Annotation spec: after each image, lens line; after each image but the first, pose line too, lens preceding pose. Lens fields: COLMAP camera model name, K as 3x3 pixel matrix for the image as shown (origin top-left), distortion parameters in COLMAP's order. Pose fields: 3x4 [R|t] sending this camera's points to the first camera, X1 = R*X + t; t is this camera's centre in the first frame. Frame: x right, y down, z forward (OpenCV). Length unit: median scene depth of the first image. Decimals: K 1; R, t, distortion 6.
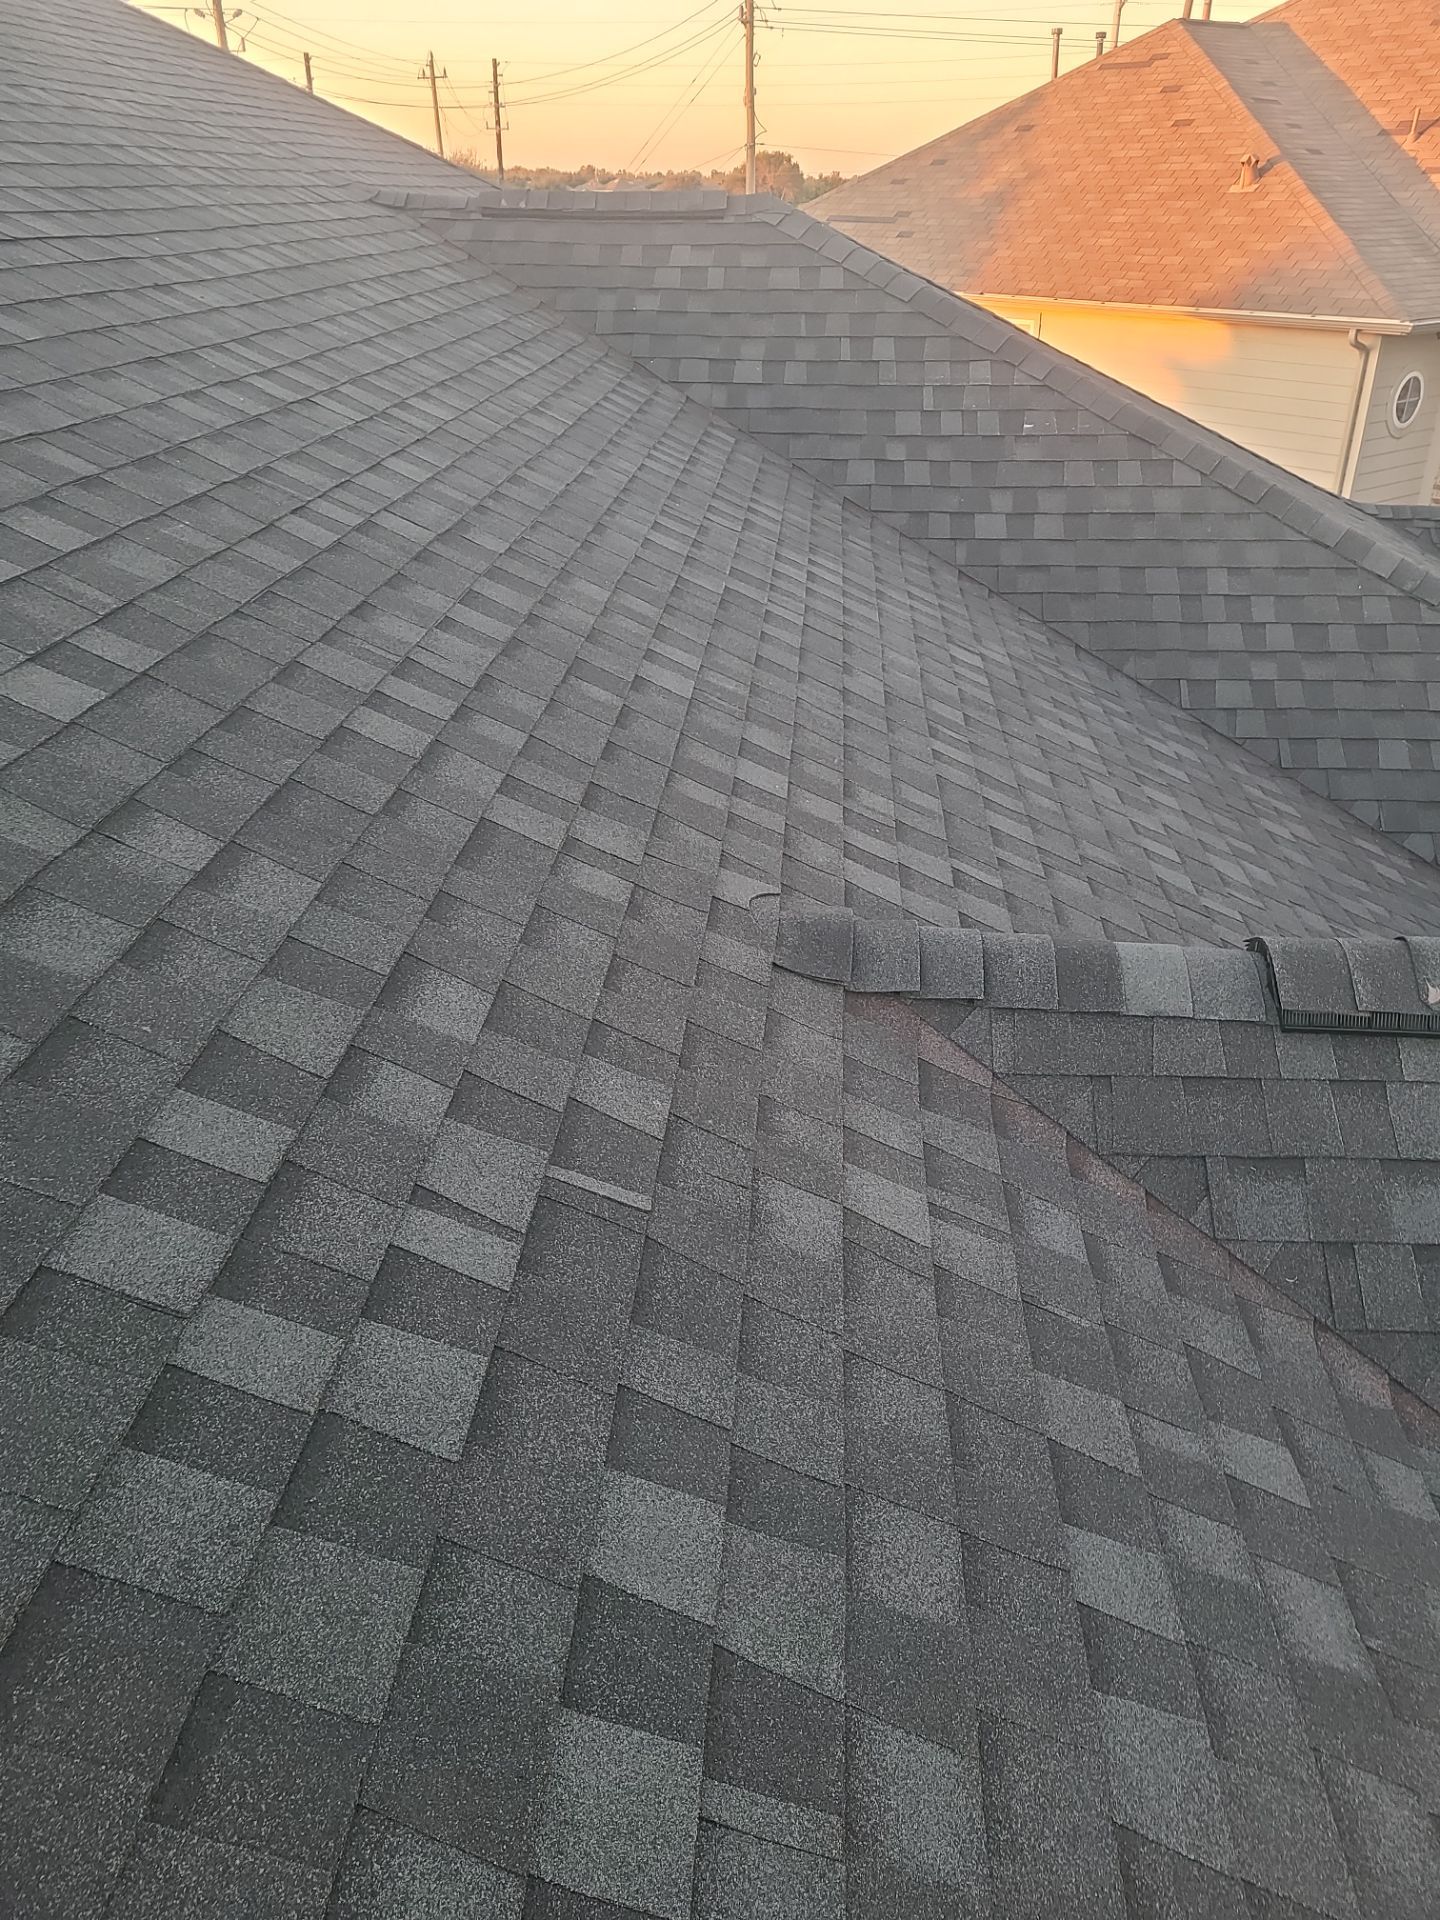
lens RADIAL K [[1424.0, 0, 711.3], [0, 1424.0, 942.5], [0, 0, 1]] dist [0.059548, -0.036113]
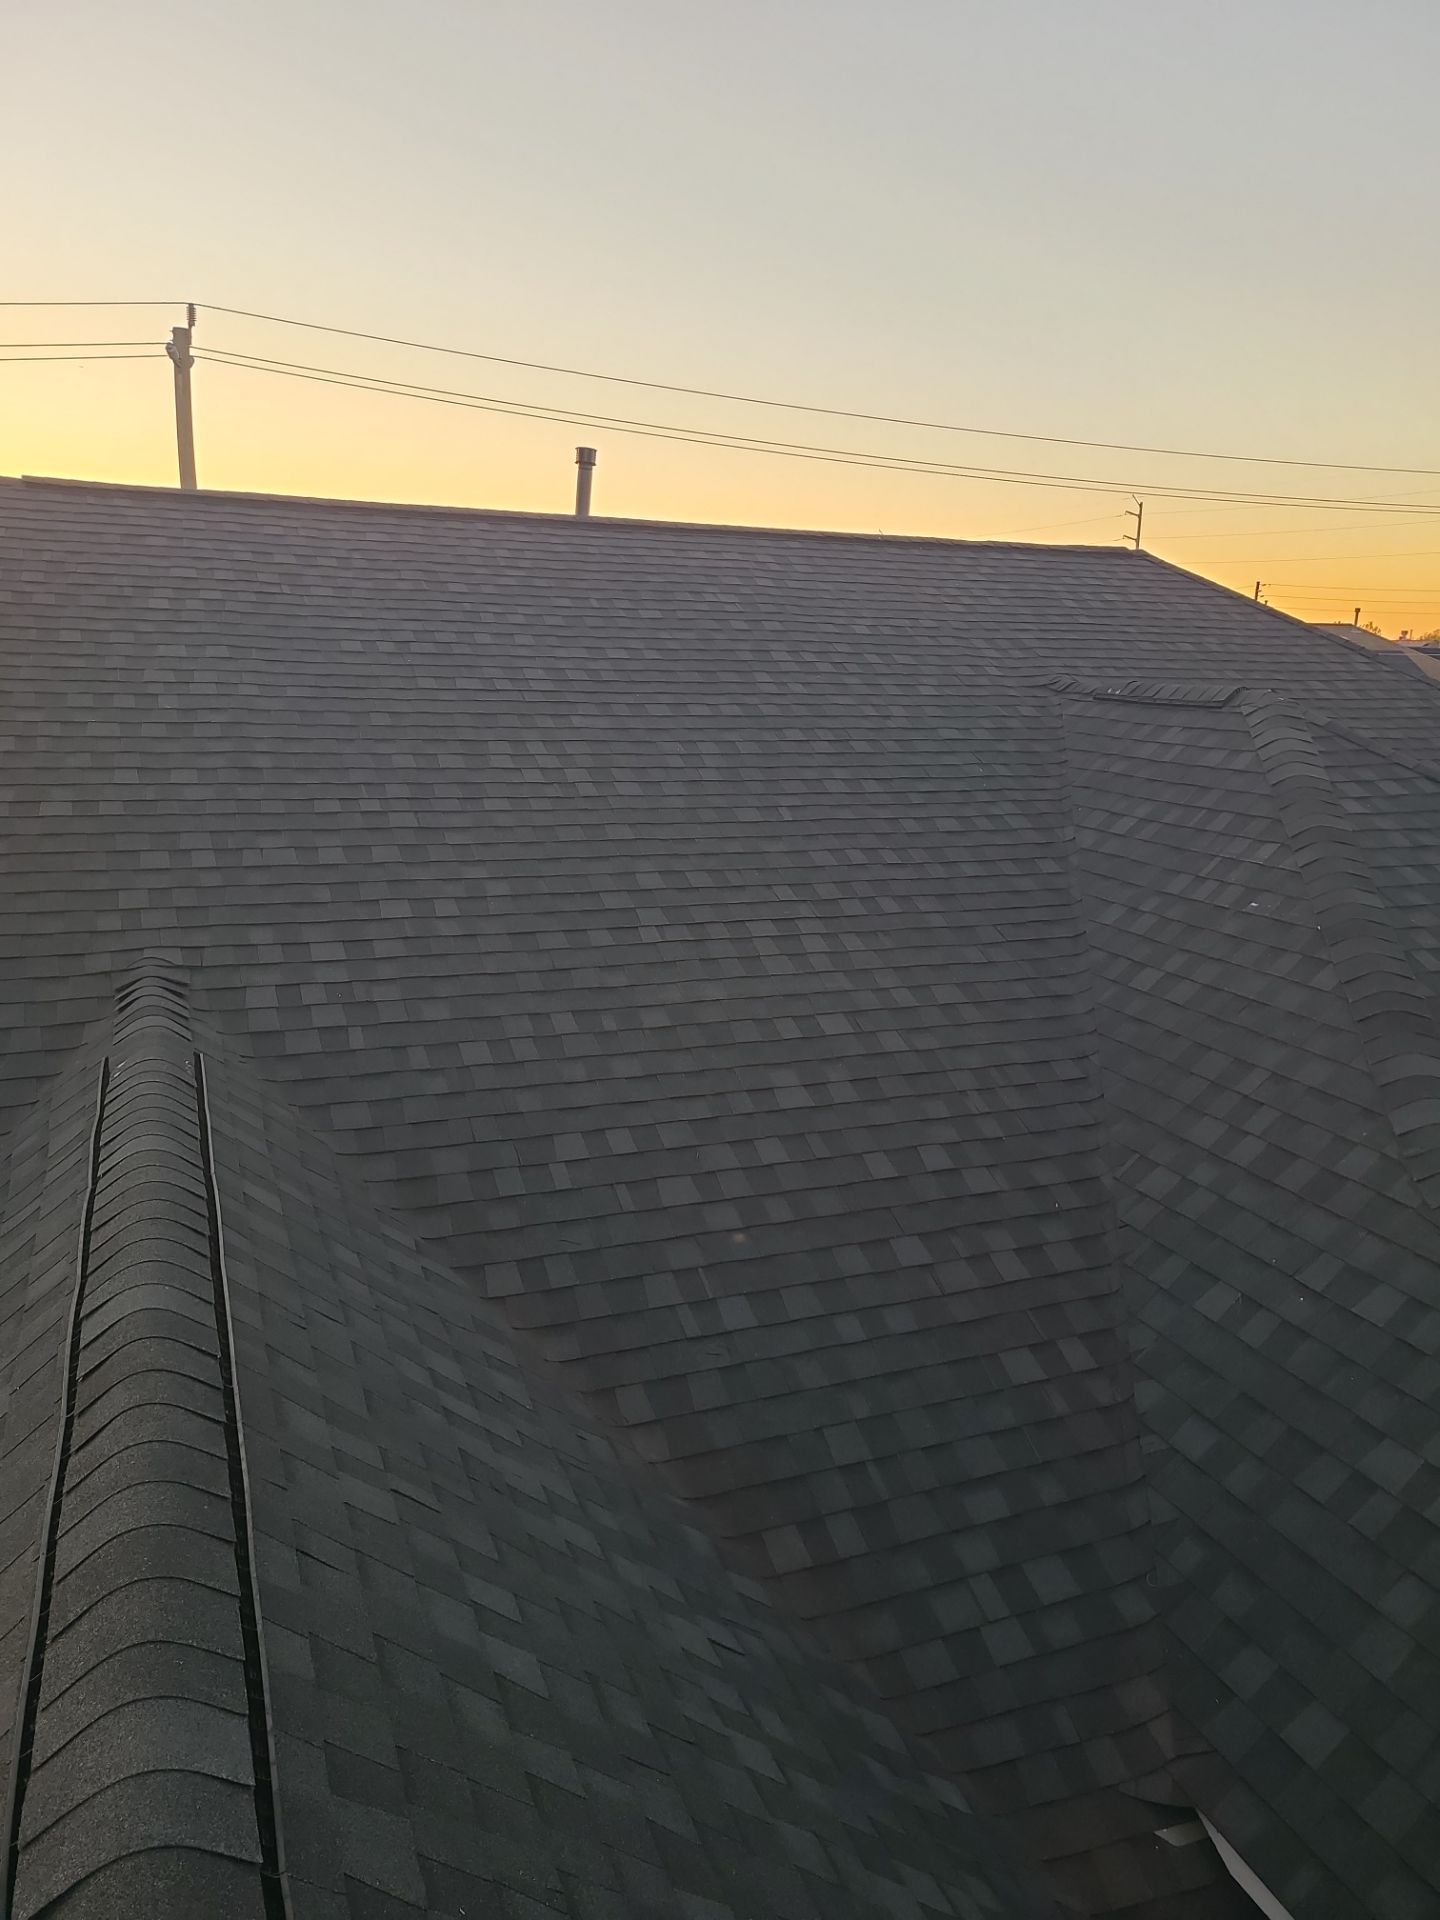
lens RADIAL K [[1415.7, 0, 751.5], [0, 1415.7, 955.9], [0, 0, 1]] dist [0.067681, -0.040878]
pose [[0.449119, 0.210513, -0.868318, 0.321181], [-0.445164, 0.895352, -0.013185, -0.055933], [0.774675, 0.392466, 0.495832, 0.092415]]
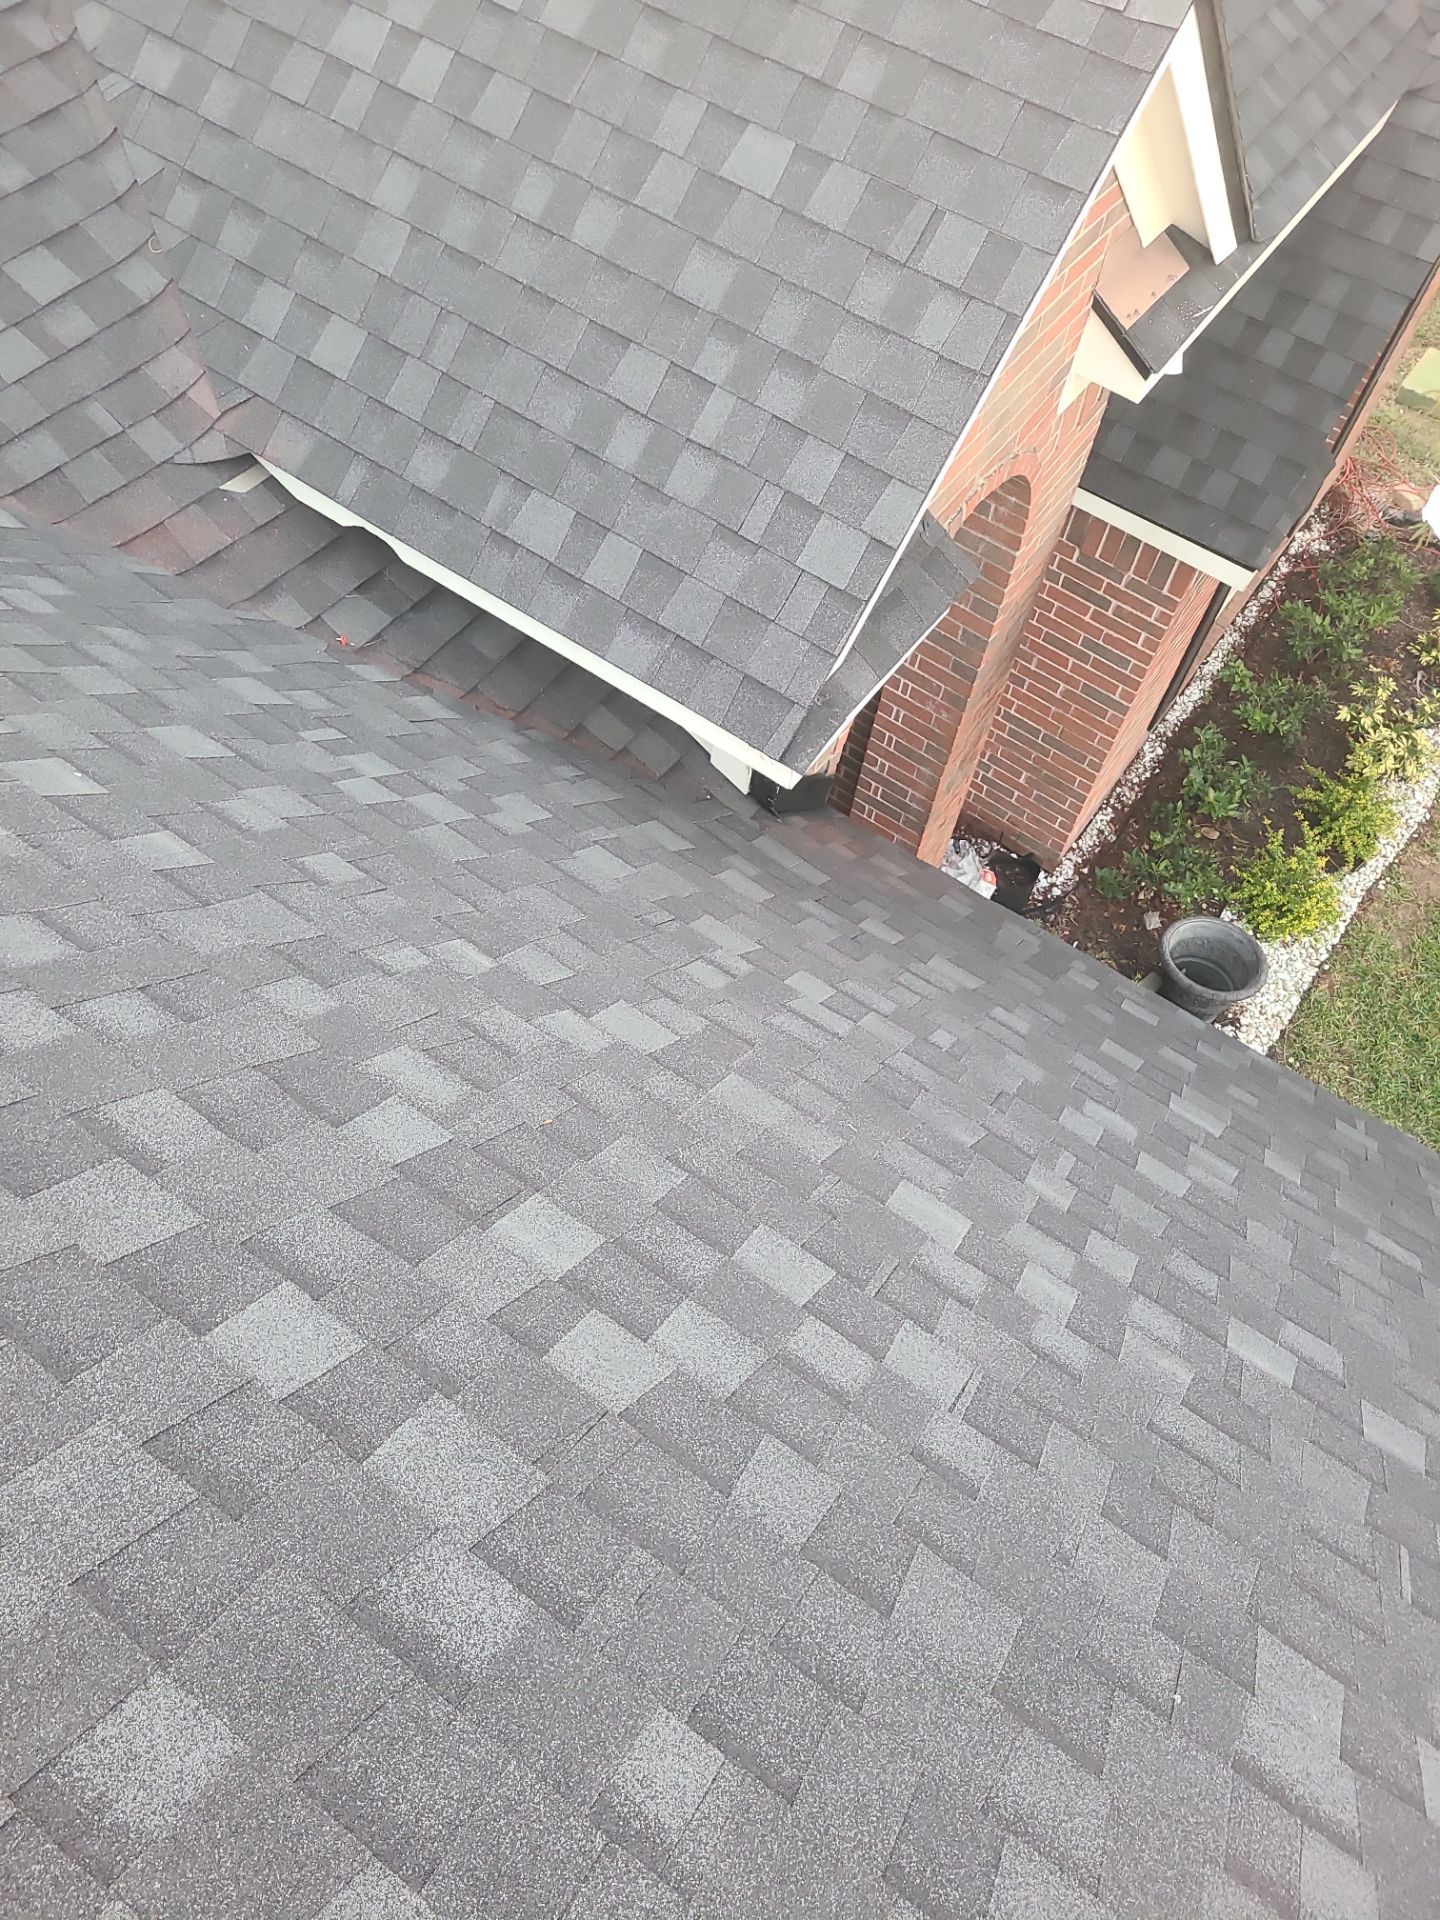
lens RADIAL K [[1415.7, 0, 746.7], [0, 1415.7, 933.2], [0, 0, 1]] dist [0.067681, -0.040878]
pose [[0.861051, 0.465230, -0.205311, 0.333445], [-0.324271, 0.813336, 0.483045, -0.045789], [0.391714, -0.349350, 0.851185, 0.116834]]
